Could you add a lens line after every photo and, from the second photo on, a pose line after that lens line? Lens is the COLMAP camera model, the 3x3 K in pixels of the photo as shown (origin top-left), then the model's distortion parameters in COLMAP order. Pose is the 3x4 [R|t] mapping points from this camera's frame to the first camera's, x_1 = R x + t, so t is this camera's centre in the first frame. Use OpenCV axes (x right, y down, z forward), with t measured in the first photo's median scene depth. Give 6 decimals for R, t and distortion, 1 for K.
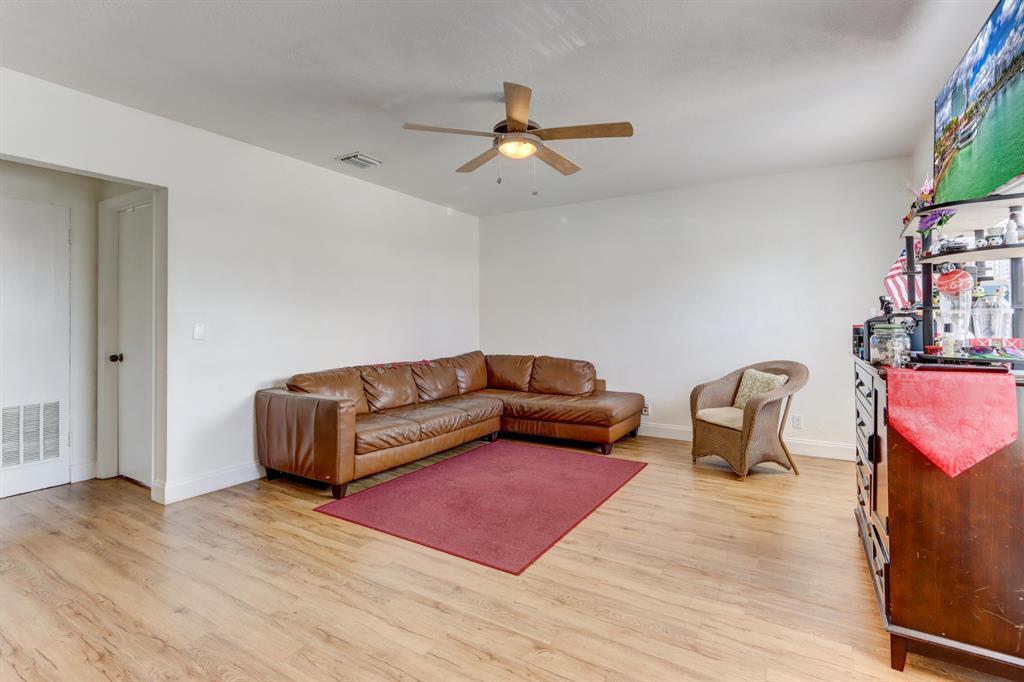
lens RADIAL K [[486.4, 0, 505.6], [0, 486.4, 320.7], [0, 0, 1]] dist [0.001144, 0.001532]
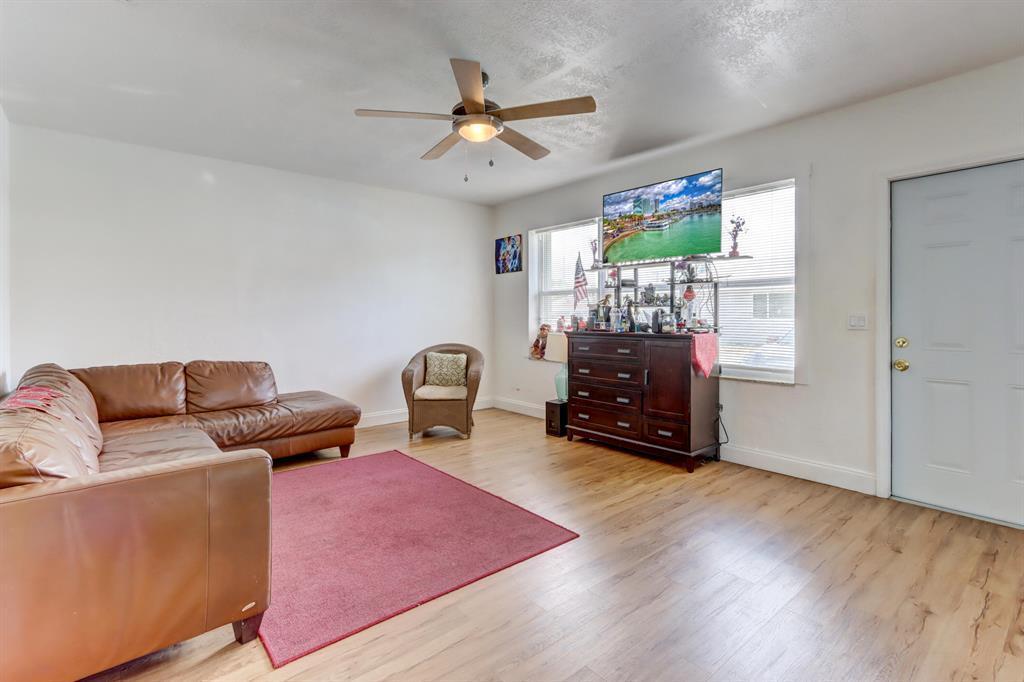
lens RADIAL K [[486.4, 0, 505.6], [0, 486.4, 320.7], [0, 0, 1]] dist [0.001144, 0.001532]
pose [[0.313620, -0.011237, 0.949482, -0.812476], [-0.000106, 0.999930, 0.011869, 0.008038], [-0.949549, -0.003823, 0.313596, 0.601245]]
